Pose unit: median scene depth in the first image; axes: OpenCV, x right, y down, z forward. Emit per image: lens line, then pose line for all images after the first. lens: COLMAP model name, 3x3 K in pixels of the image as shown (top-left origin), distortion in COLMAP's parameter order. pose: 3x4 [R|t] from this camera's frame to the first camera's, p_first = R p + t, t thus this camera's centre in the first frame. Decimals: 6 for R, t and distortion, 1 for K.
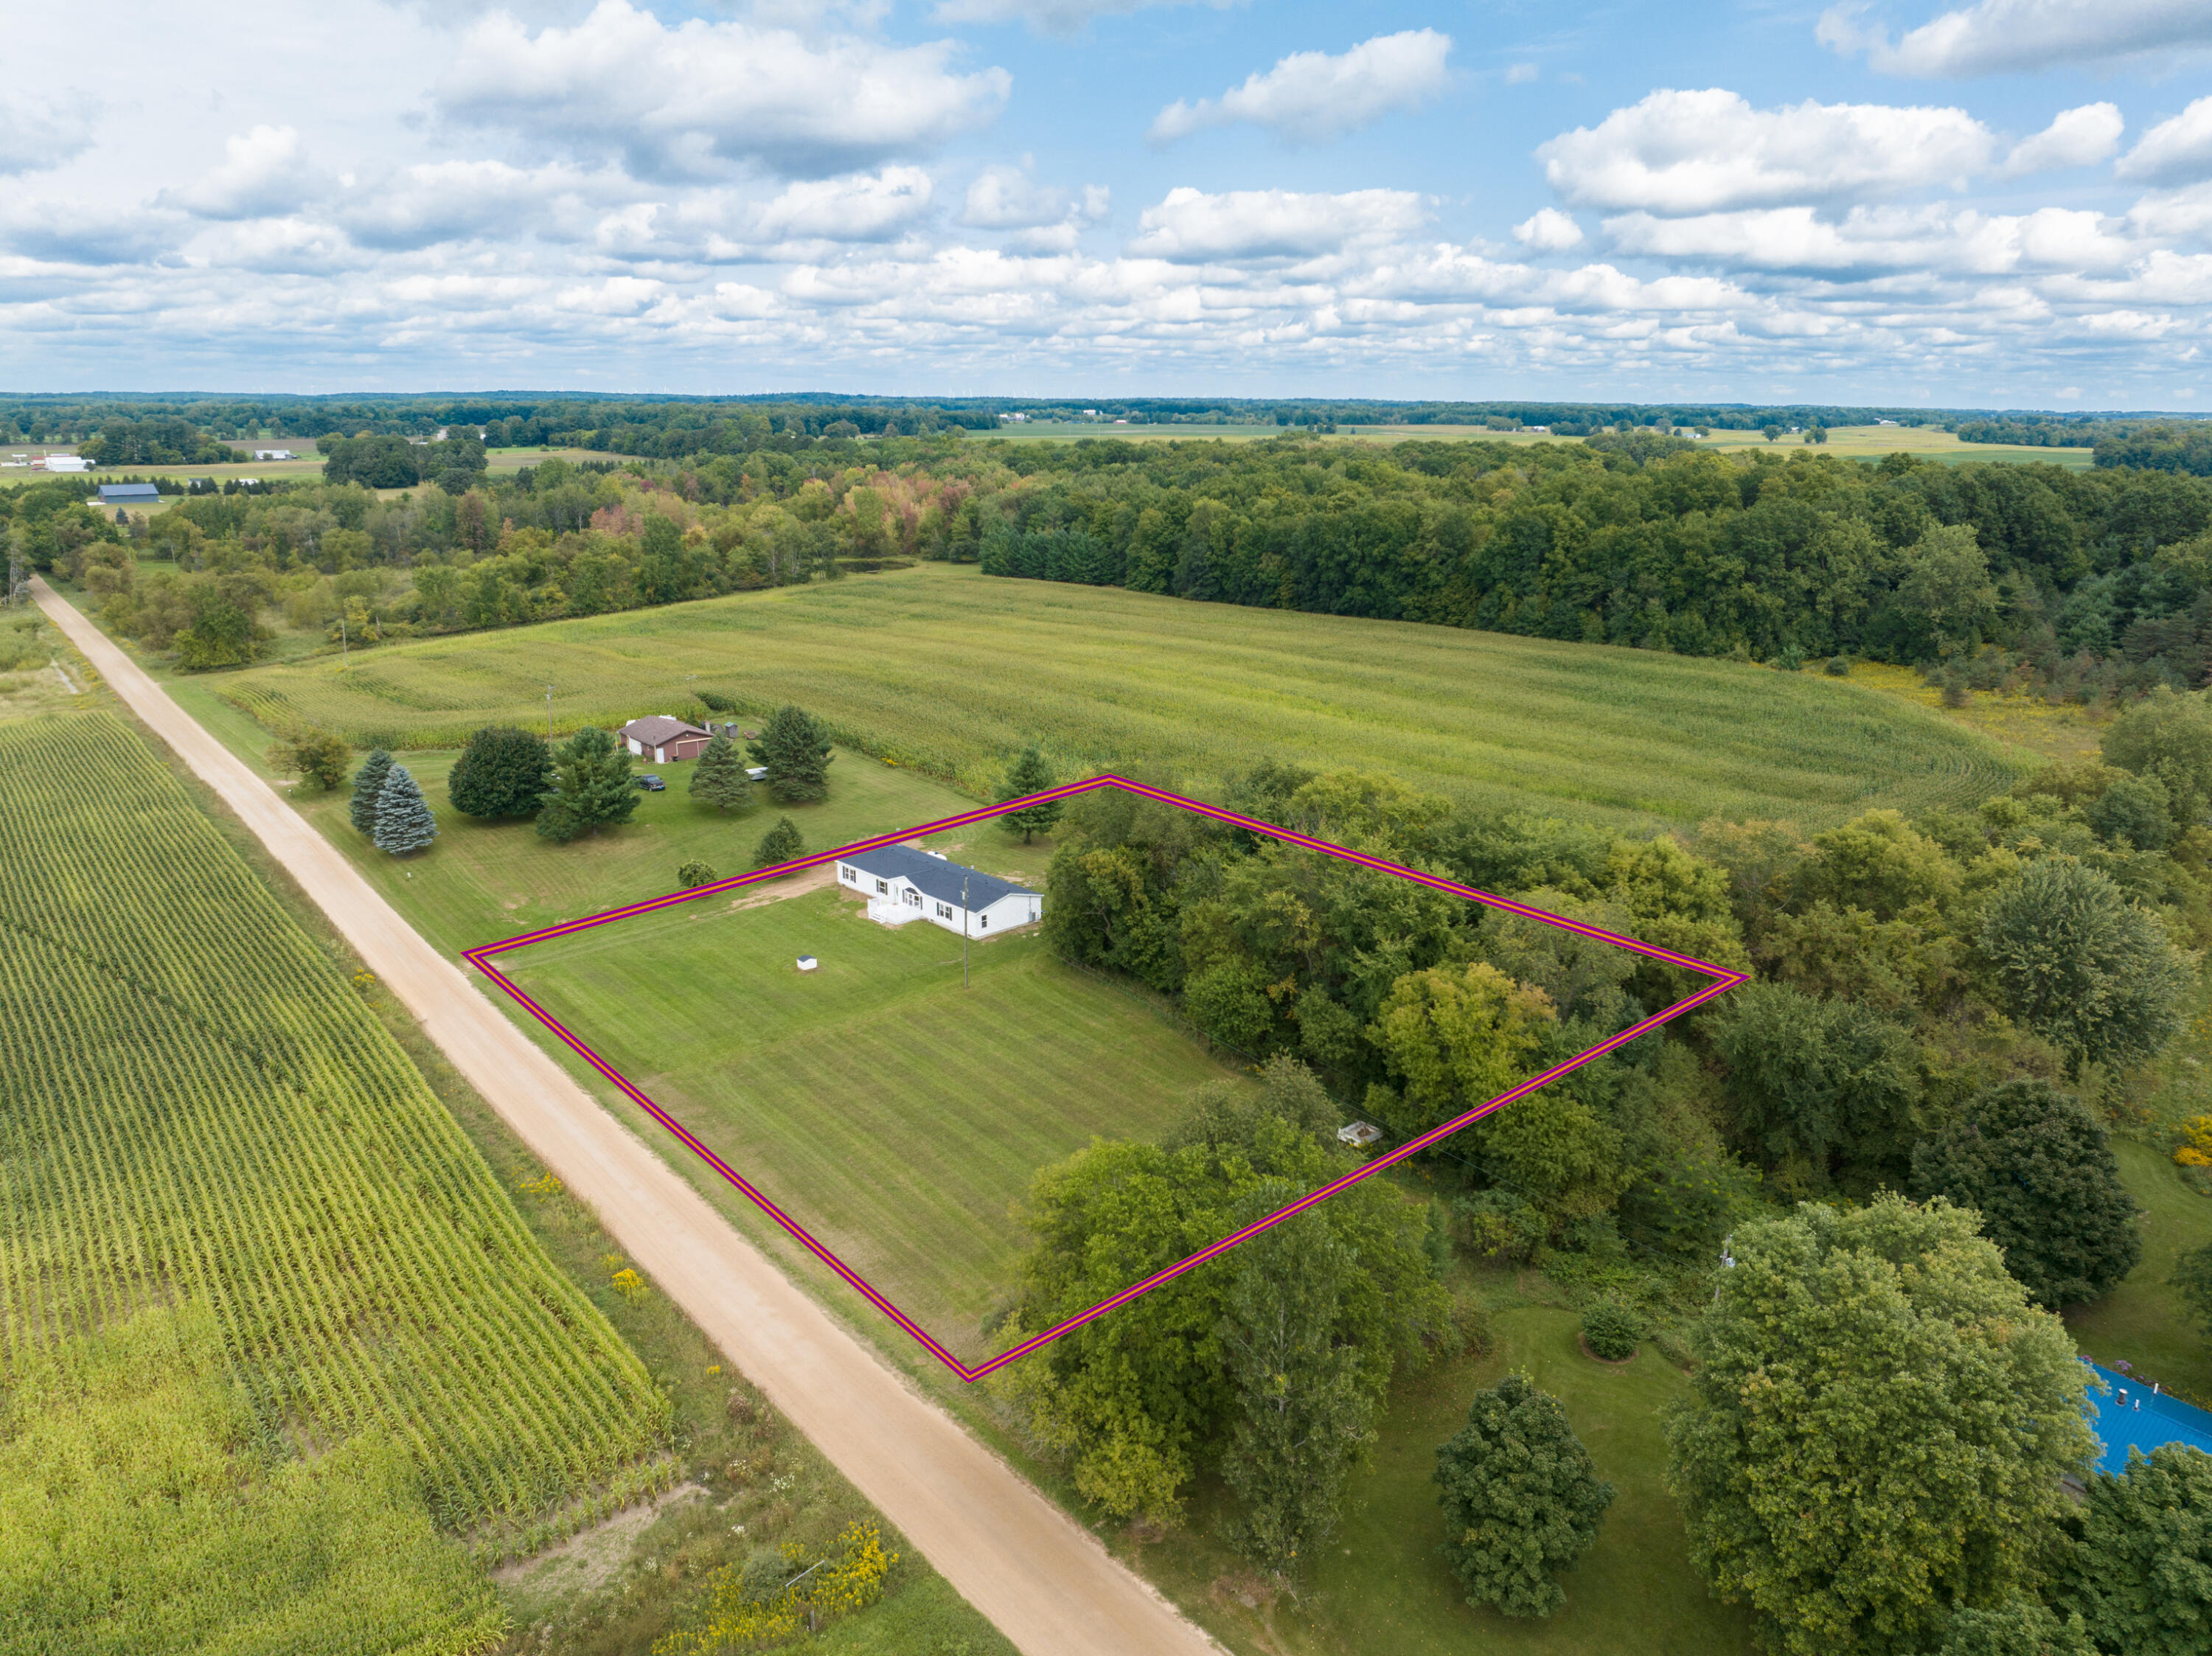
lens RADIAL K [[1573.3, 0, 1106.0], [0, 1573.3, 828.0], [0, 0, 1]] dist [-0.034094, 0.007744]
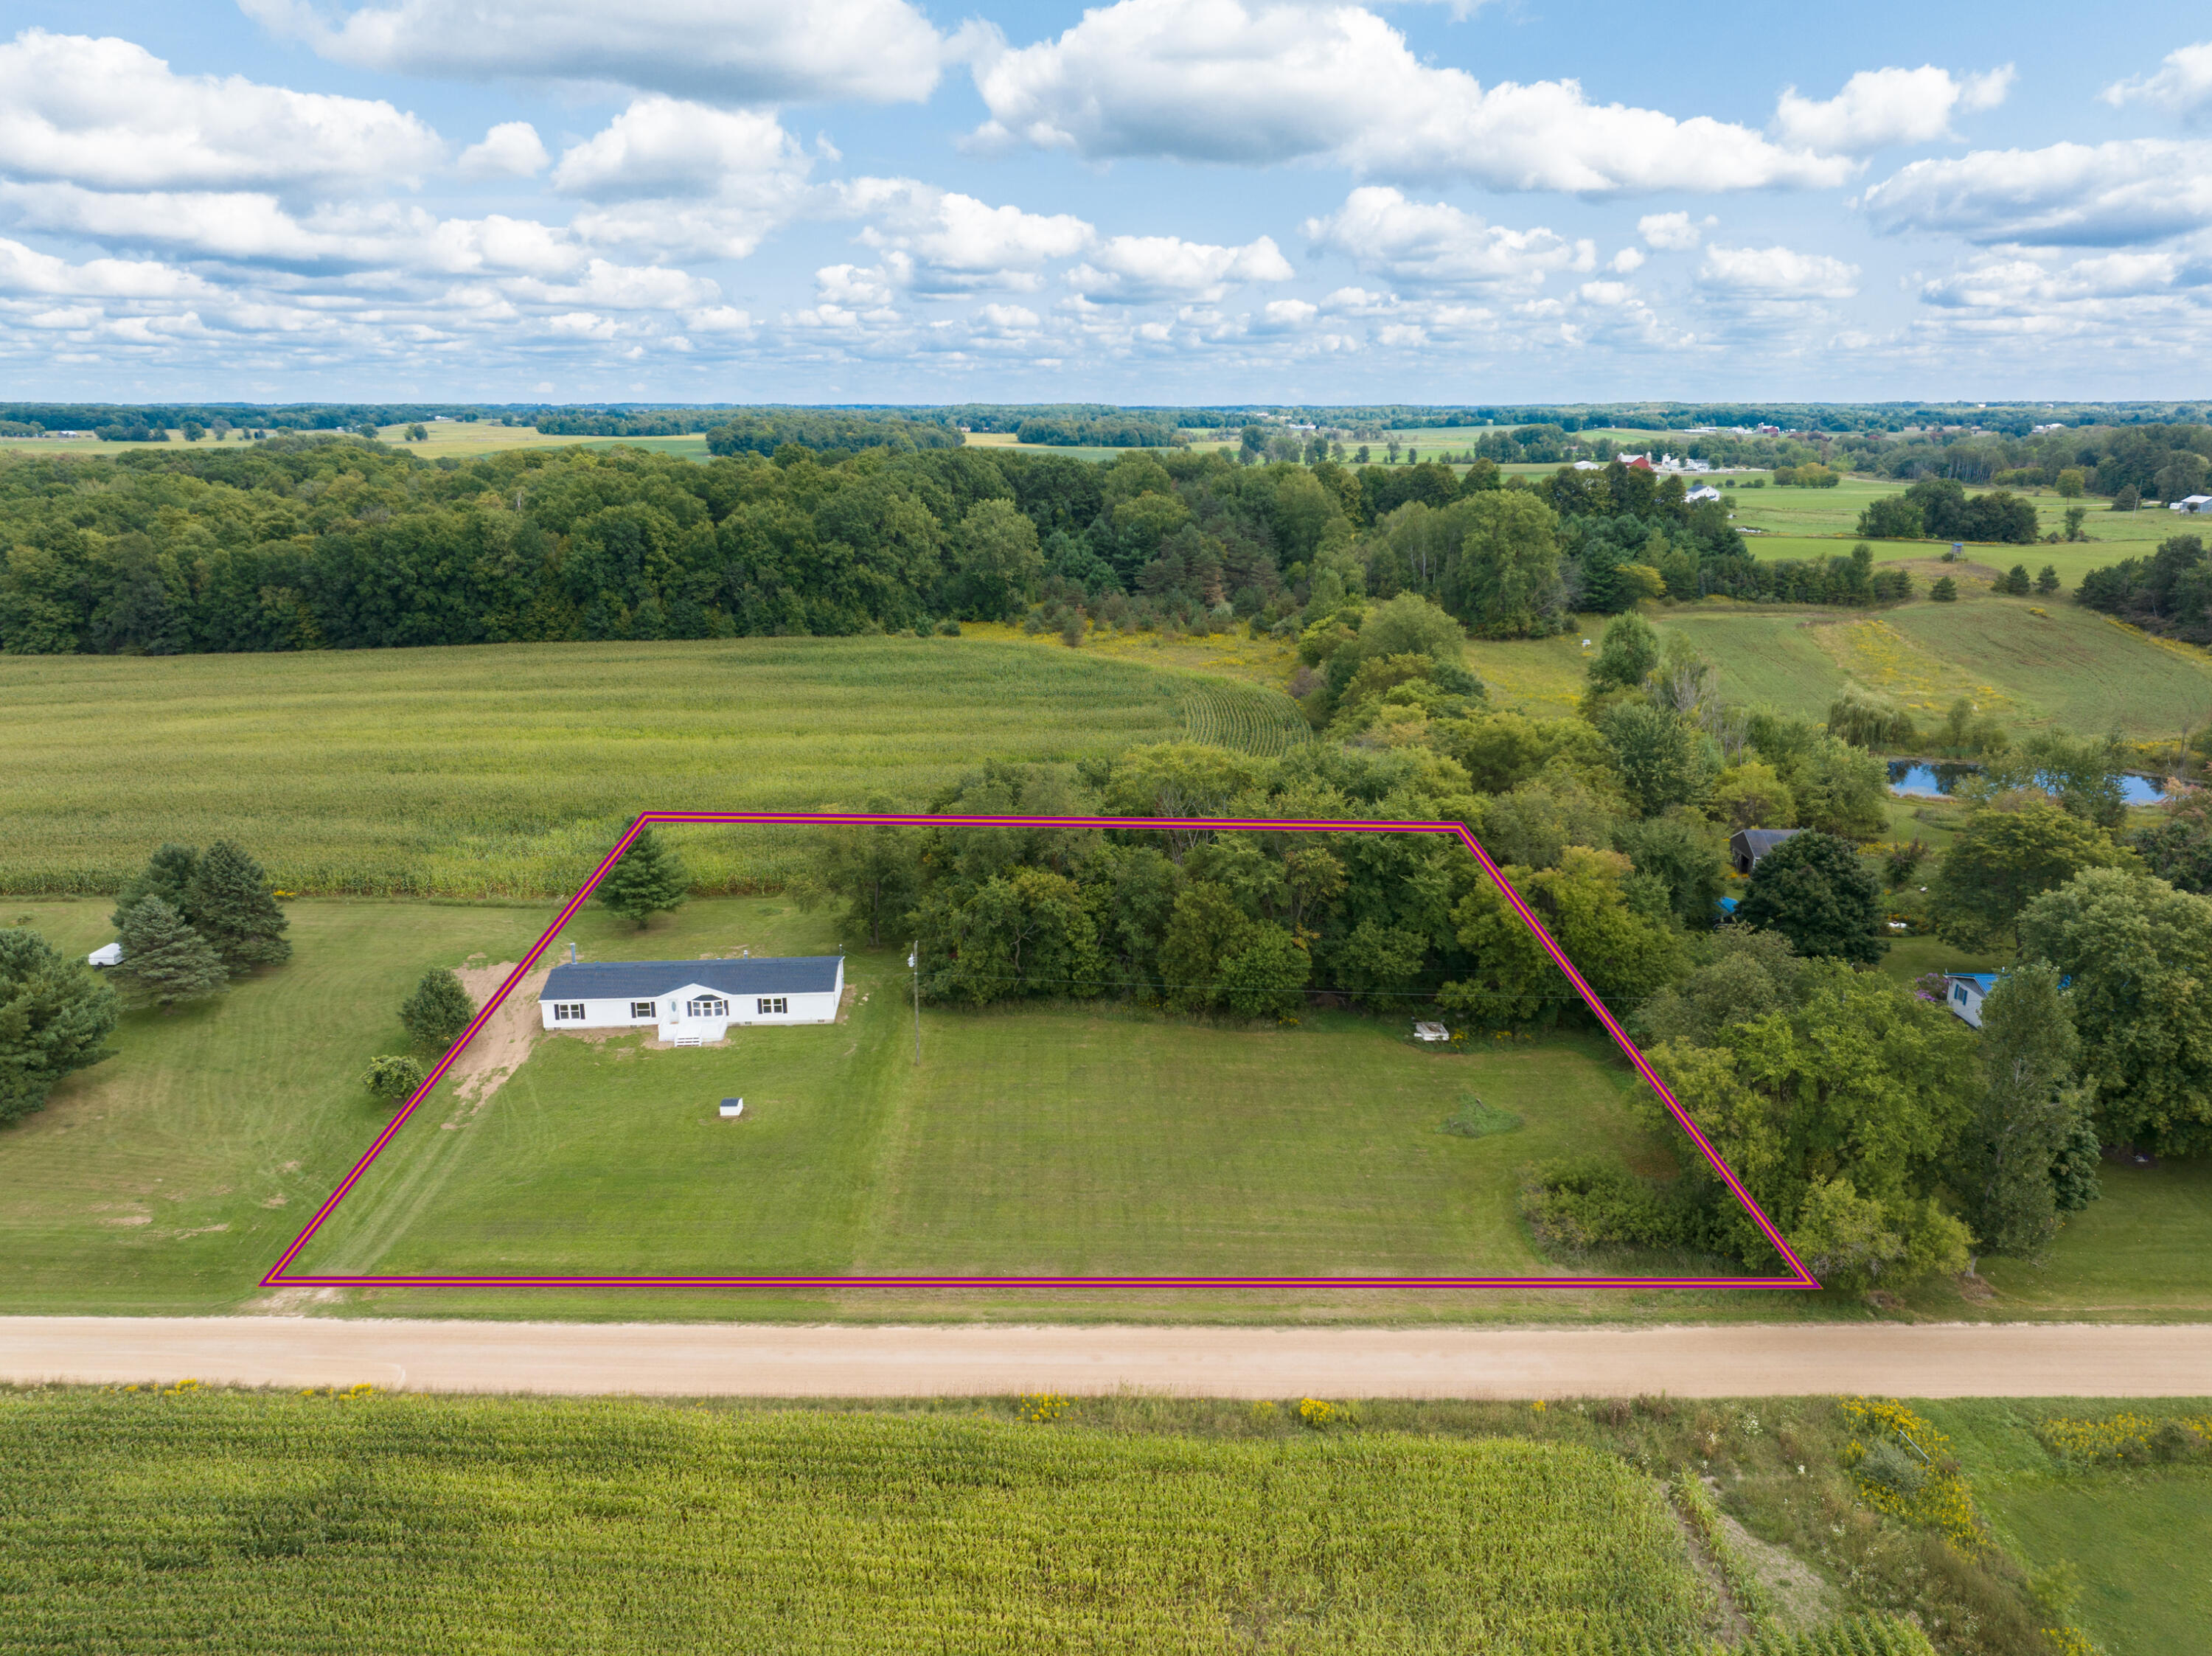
lens RADIAL K [[1514.6, 0, 1112.8], [0, 1514.6, 885.1], [0, 0, 1]] dist [0.000639, 0.008167]
pose [[0.627572, -0.243075, 0.739640, -0.276189], [0.210645, 0.967592, 0.139260, -0.041189], [-0.749521, 0.068406, 0.658437, 0.148334]]
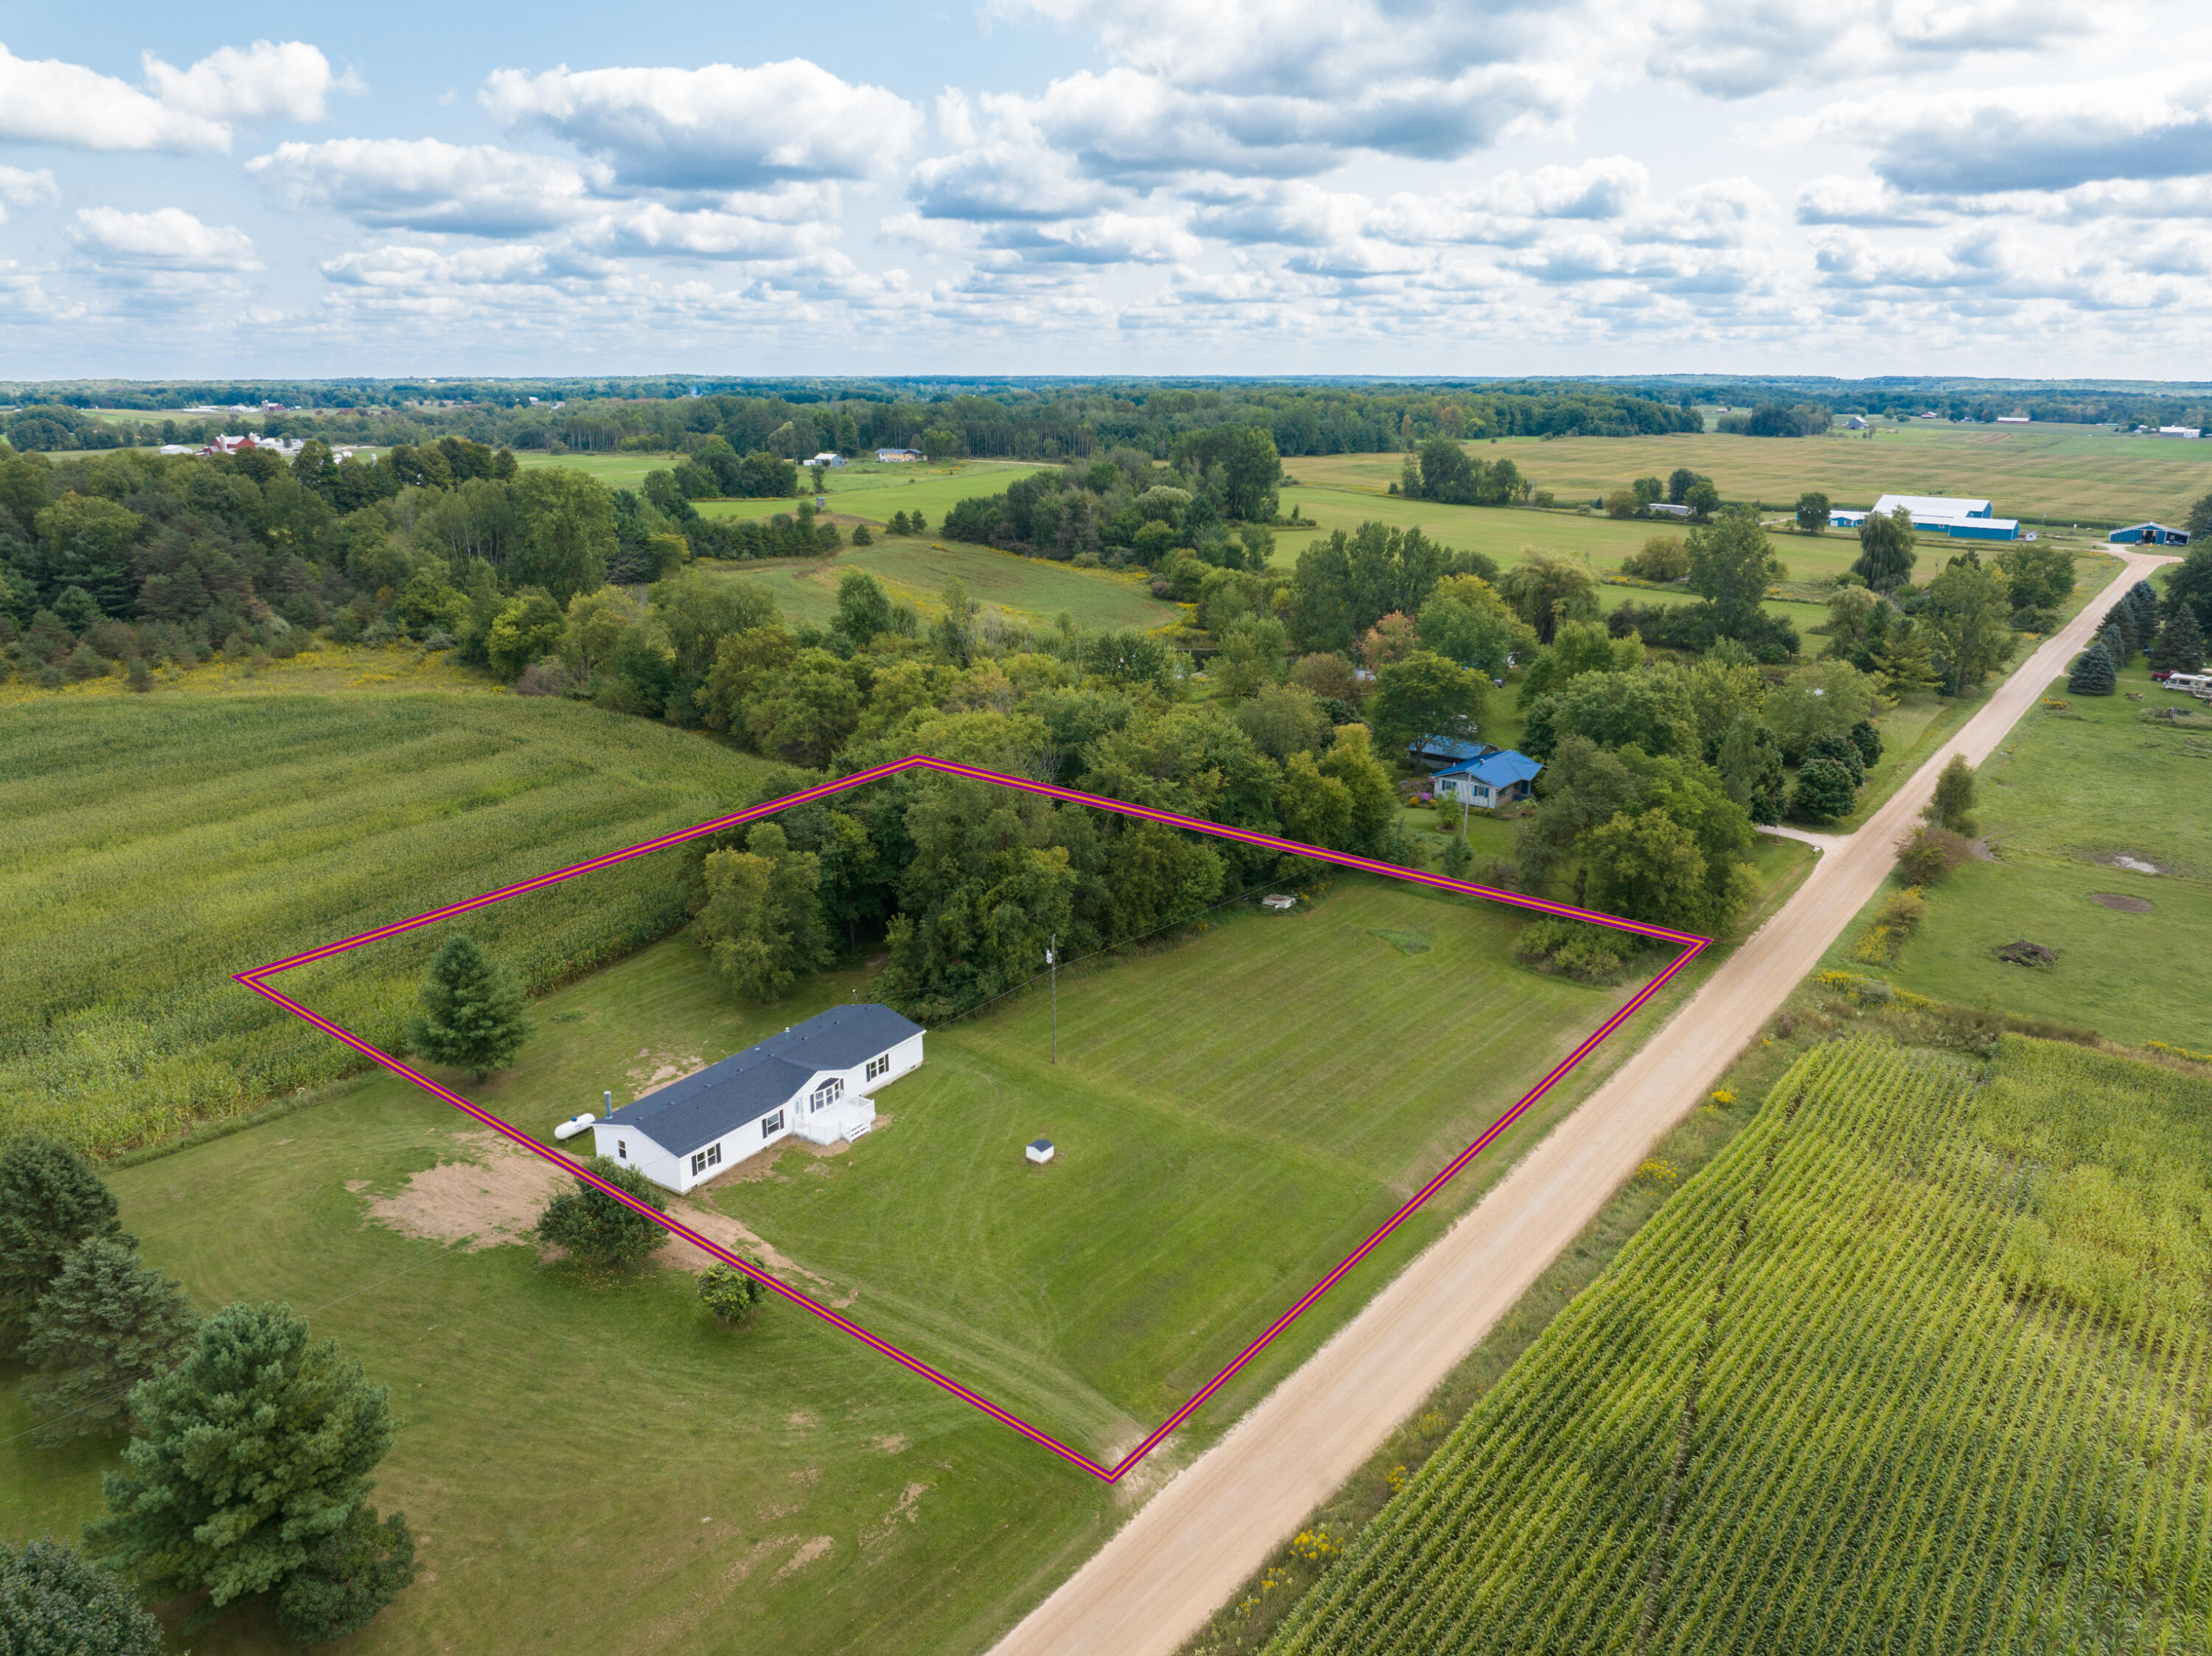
lens RADIAL K [[1573.3, 0, 1106.0], [0, 1573.3, 828.0], [0, 0, 1]] dist [-0.034094, 0.007744]
pose [[-0.248914, -0.275076, 0.928642, -0.374625], [0.251488, 0.907575, 0.336245, -0.129431], [-0.935305, 0.317238, -0.156730, 0.465317]]
